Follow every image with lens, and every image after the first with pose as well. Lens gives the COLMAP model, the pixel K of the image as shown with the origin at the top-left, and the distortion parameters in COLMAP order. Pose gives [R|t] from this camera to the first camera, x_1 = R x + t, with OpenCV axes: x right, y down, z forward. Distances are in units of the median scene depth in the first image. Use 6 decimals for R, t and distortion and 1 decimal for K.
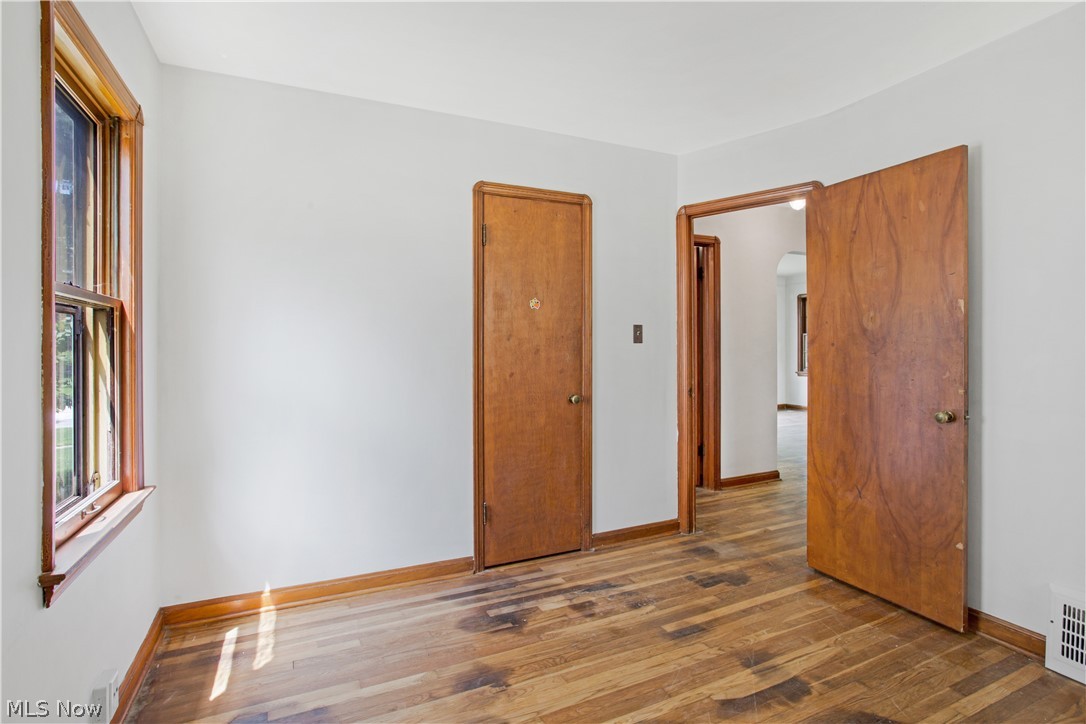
lens RADIAL K [[535.3, 0, 539.8], [0, 535.3, 358.4], [0, 0, 1]] dist [-0.056708, 0.028503]
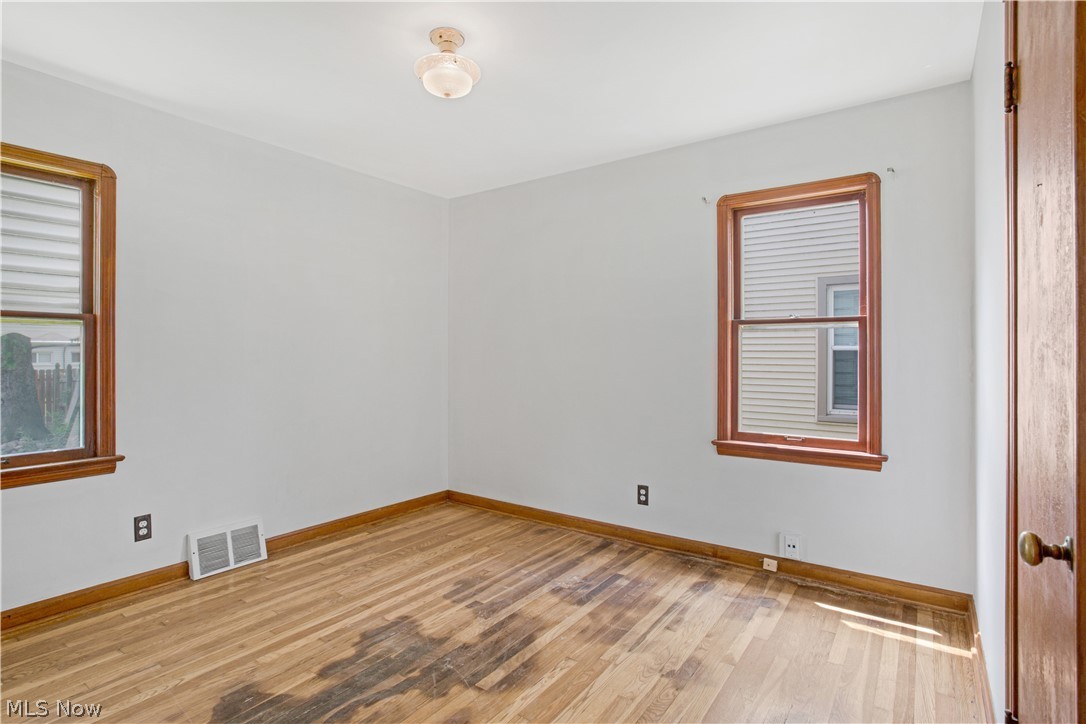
lens RADIAL K [[535.3, 0, 539.8], [0, 535.3, 358.4], [0, 0, 1]] dist [-0.056708, 0.028503]
pose [[-0.877196, 0.009449, -0.480039, 0.510858], [-0.002718, 0.999693, 0.024645, -0.023304], [0.480124, 0.022923, -0.876901, 1.407631]]
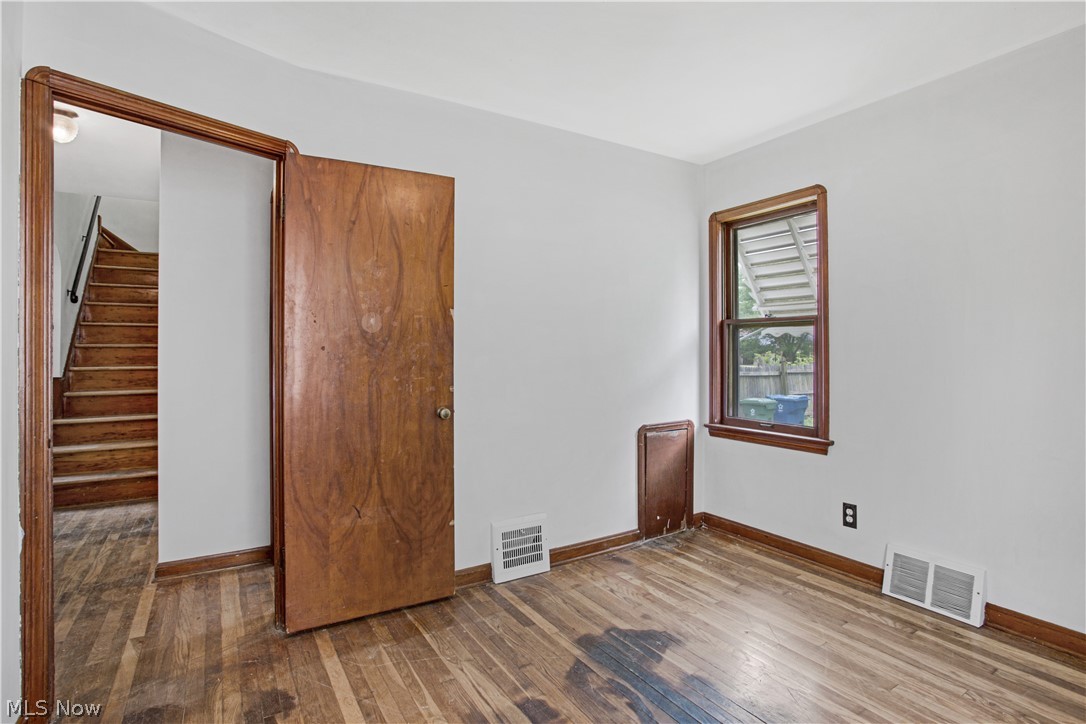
lens RADIAL K [[535.3, 0, 539.8], [0, 535.3, 358.4], [0, 0, 1]] dist [-0.056708, 0.028503]
pose [[-0.106372, -0.005909, 0.994309, -0.352642], [0.026426, 0.999612, 0.008768, -0.009209], [-0.993975, 0.027208, -0.106175, 0.836577]]
